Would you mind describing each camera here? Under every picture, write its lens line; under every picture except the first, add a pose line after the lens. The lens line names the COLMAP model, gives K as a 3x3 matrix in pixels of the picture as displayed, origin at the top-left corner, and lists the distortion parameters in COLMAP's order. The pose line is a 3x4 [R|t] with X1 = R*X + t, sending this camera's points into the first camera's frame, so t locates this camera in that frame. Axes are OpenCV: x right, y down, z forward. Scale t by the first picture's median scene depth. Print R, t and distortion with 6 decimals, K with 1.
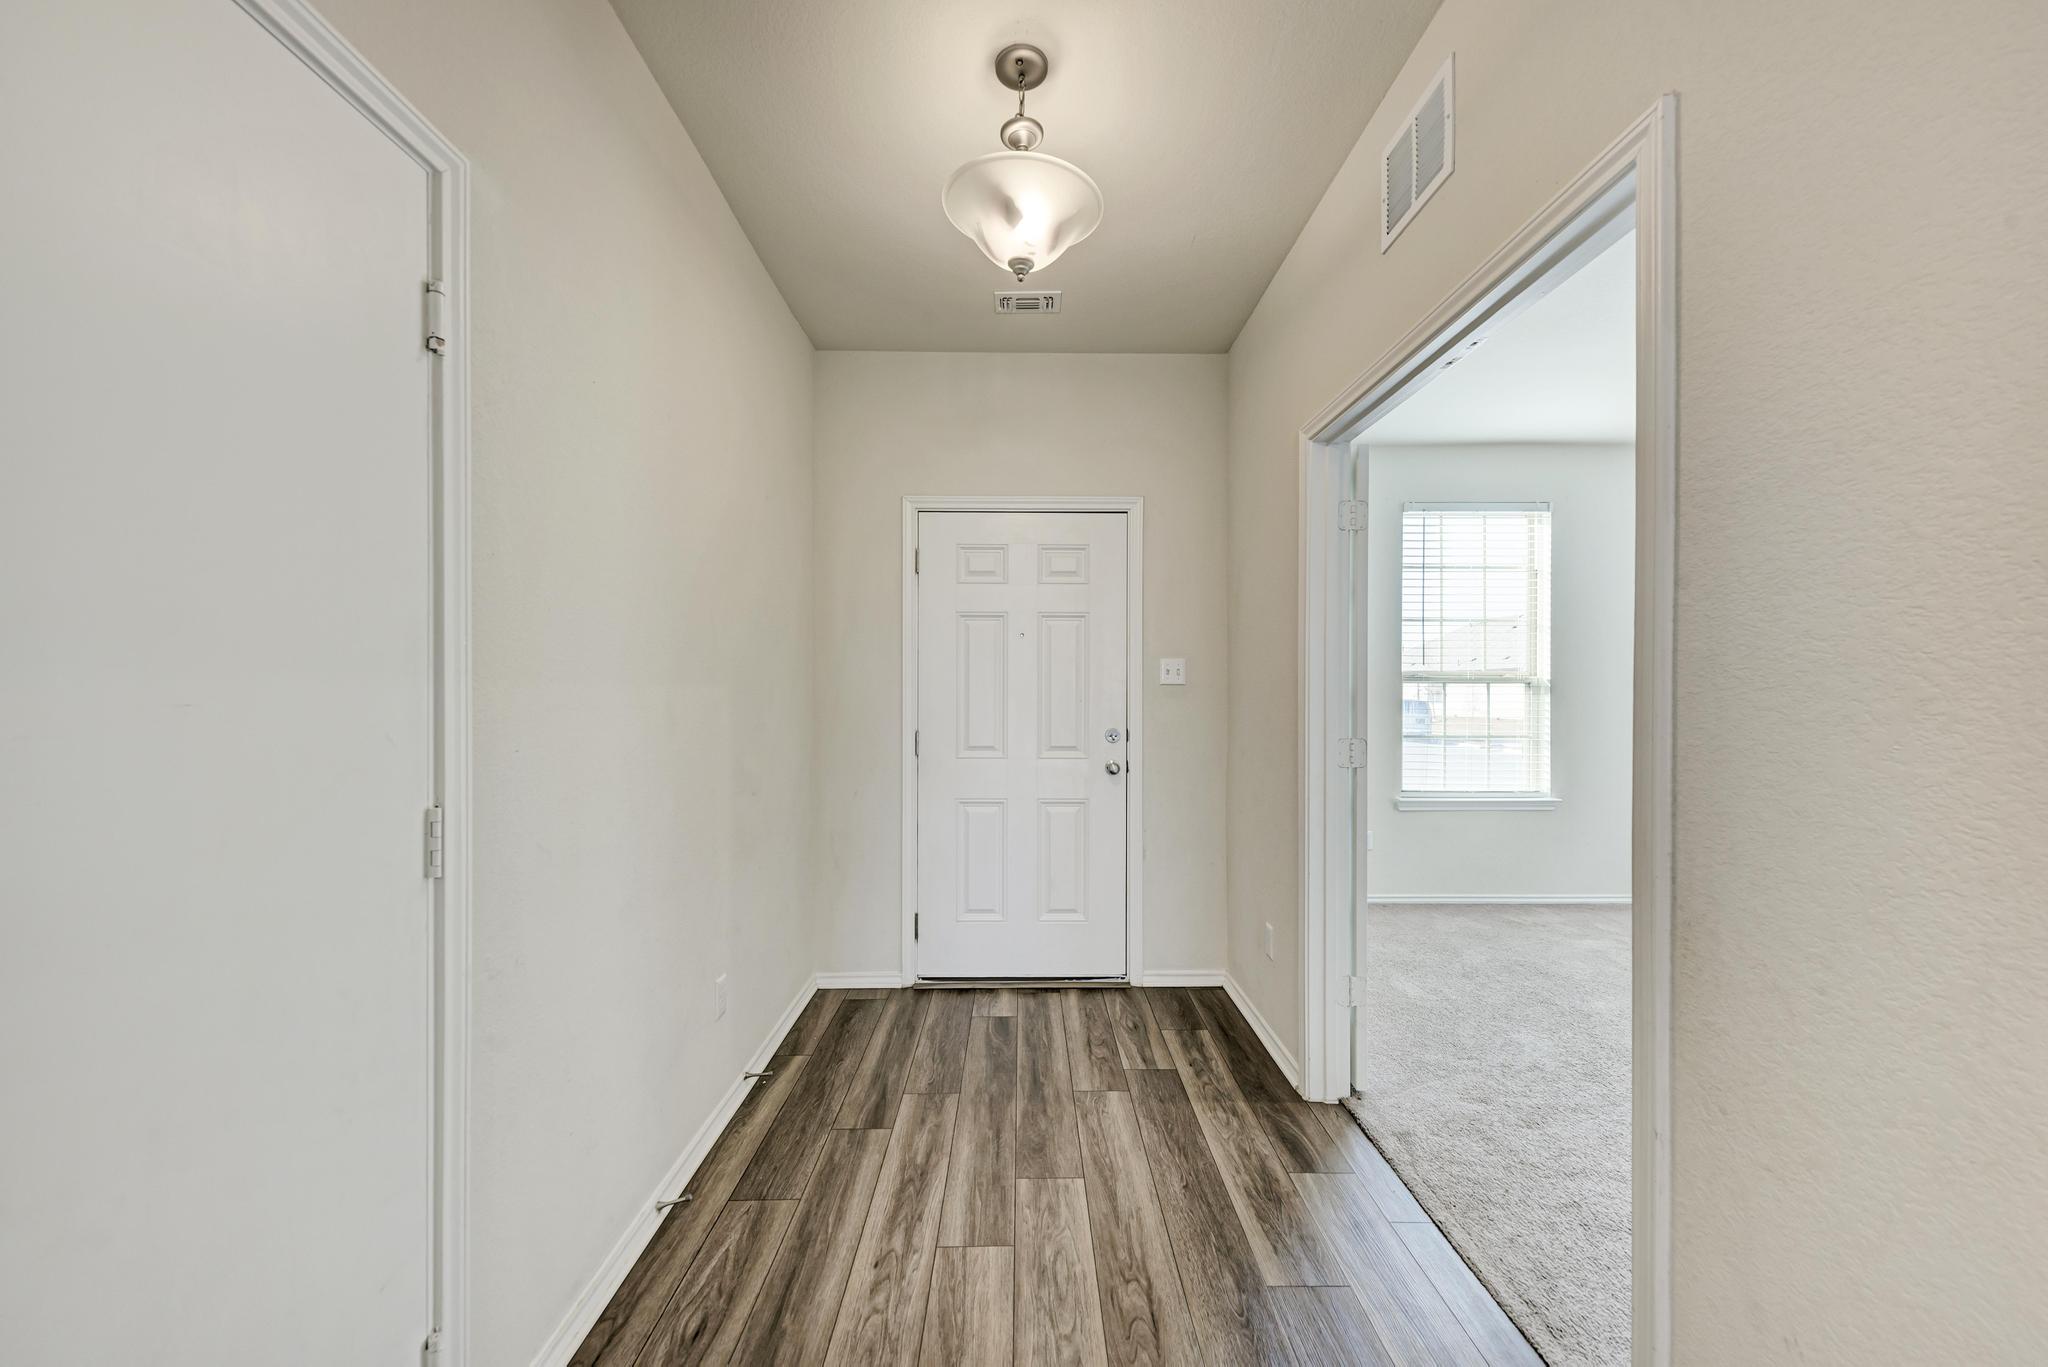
lens RADIAL K [[757.7, 0, 1031.8], [0, 757.7, 693.4], [0, 0, 1]] dist [0.001509, -0.000024]
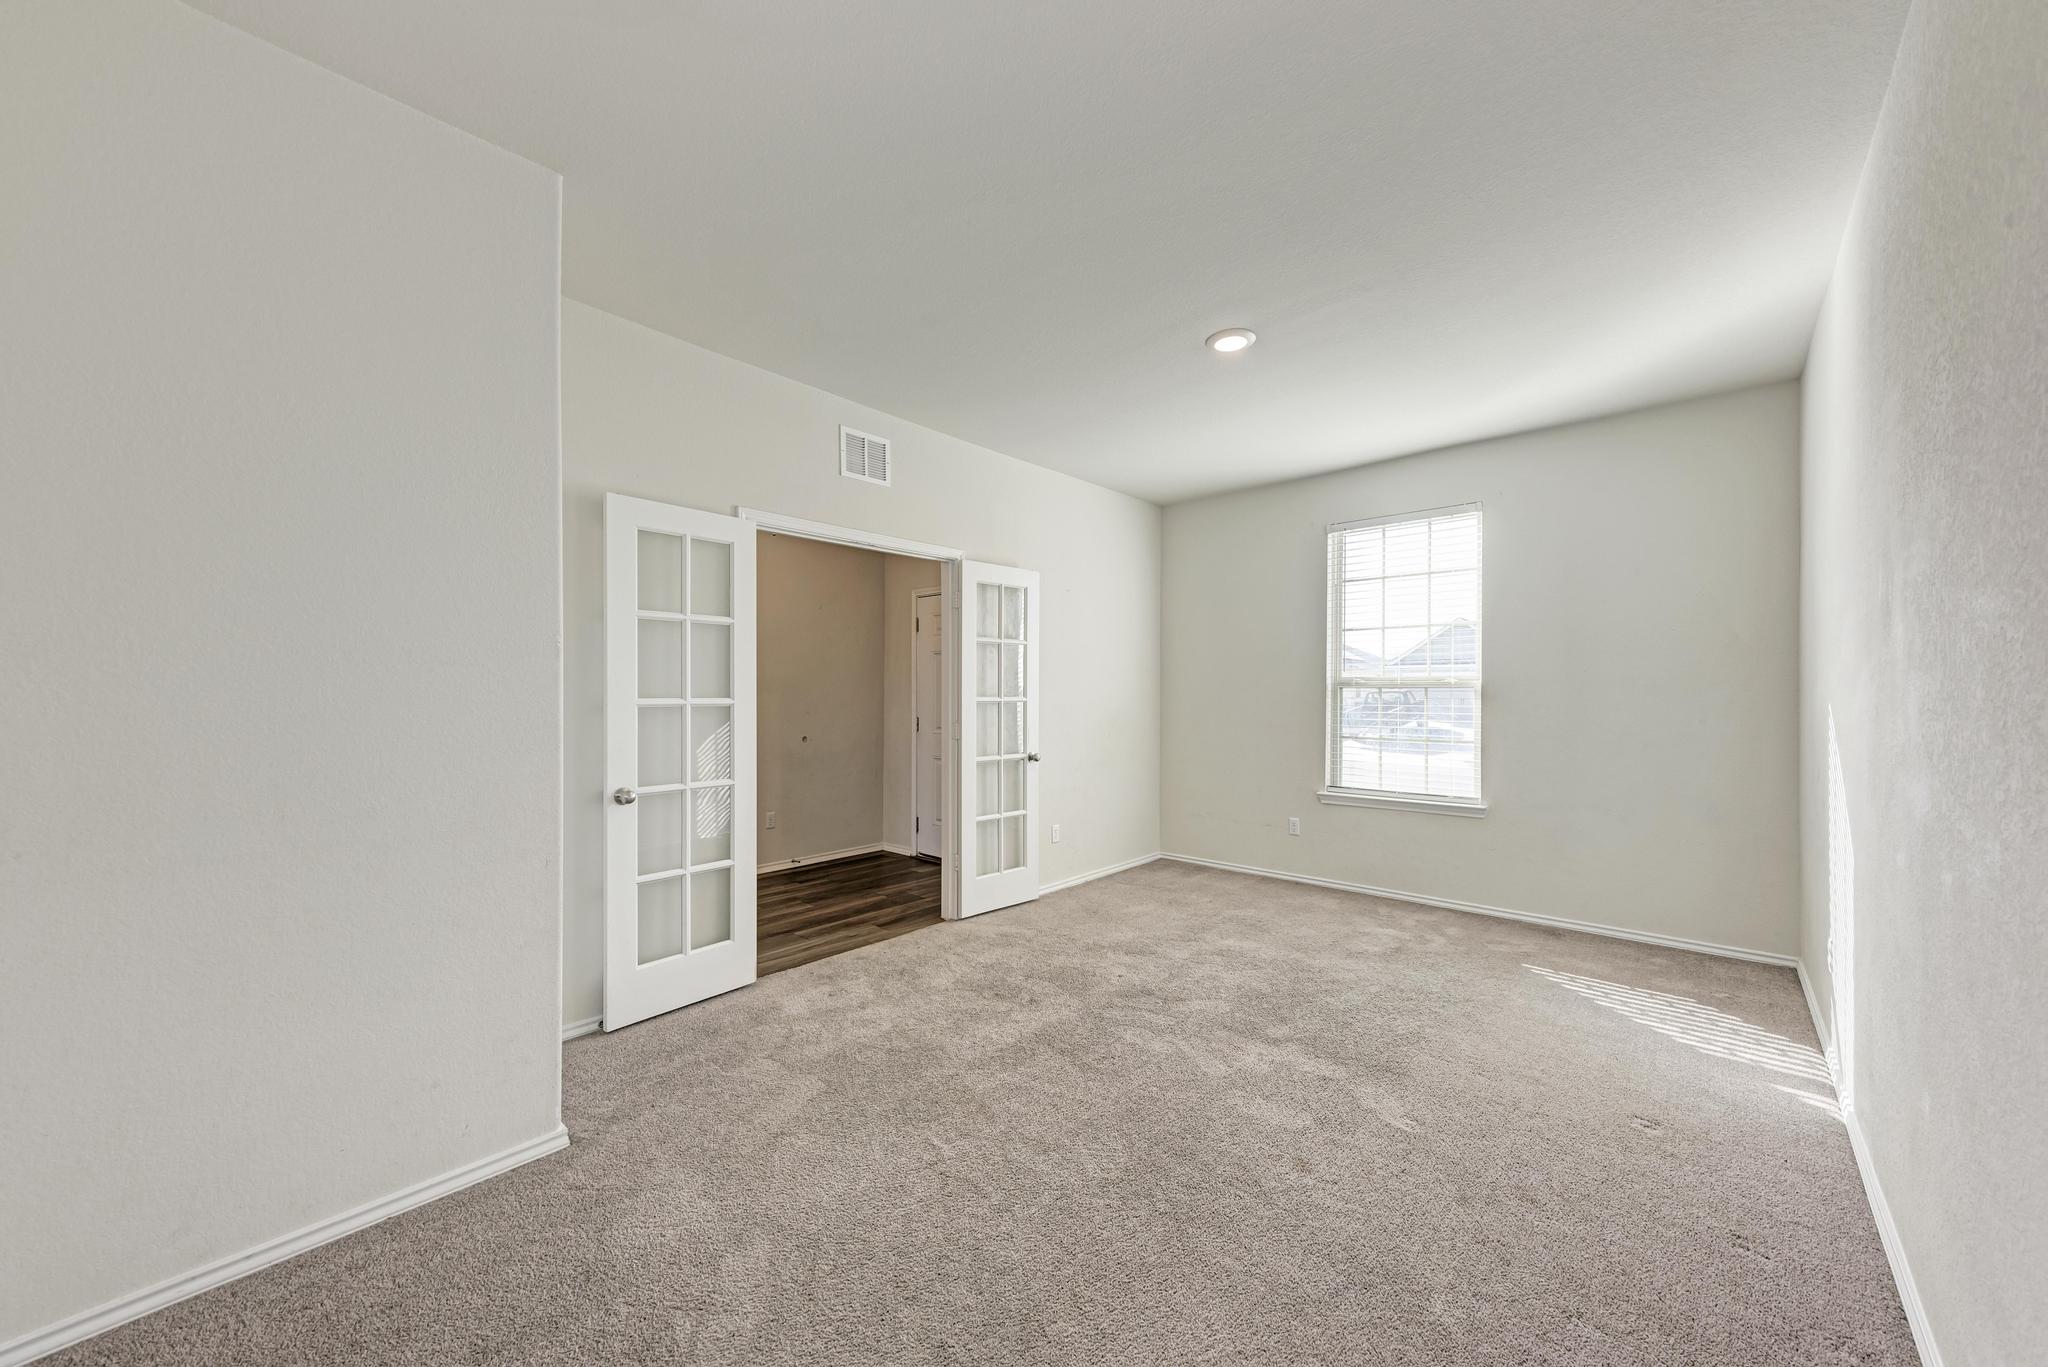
lens RADIAL K [[743.6, 0, 1013.8], [0, 743.6, 692.7], [0, 0, 1]] dist [0.002813, -0.000206]
pose [[0.727216, -0.001906, -0.686406, 1.200867], [0.000748, 0.999998, -0.001985, -0.006892], [0.686408, 0.000930, 0.727216, -0.139484]]
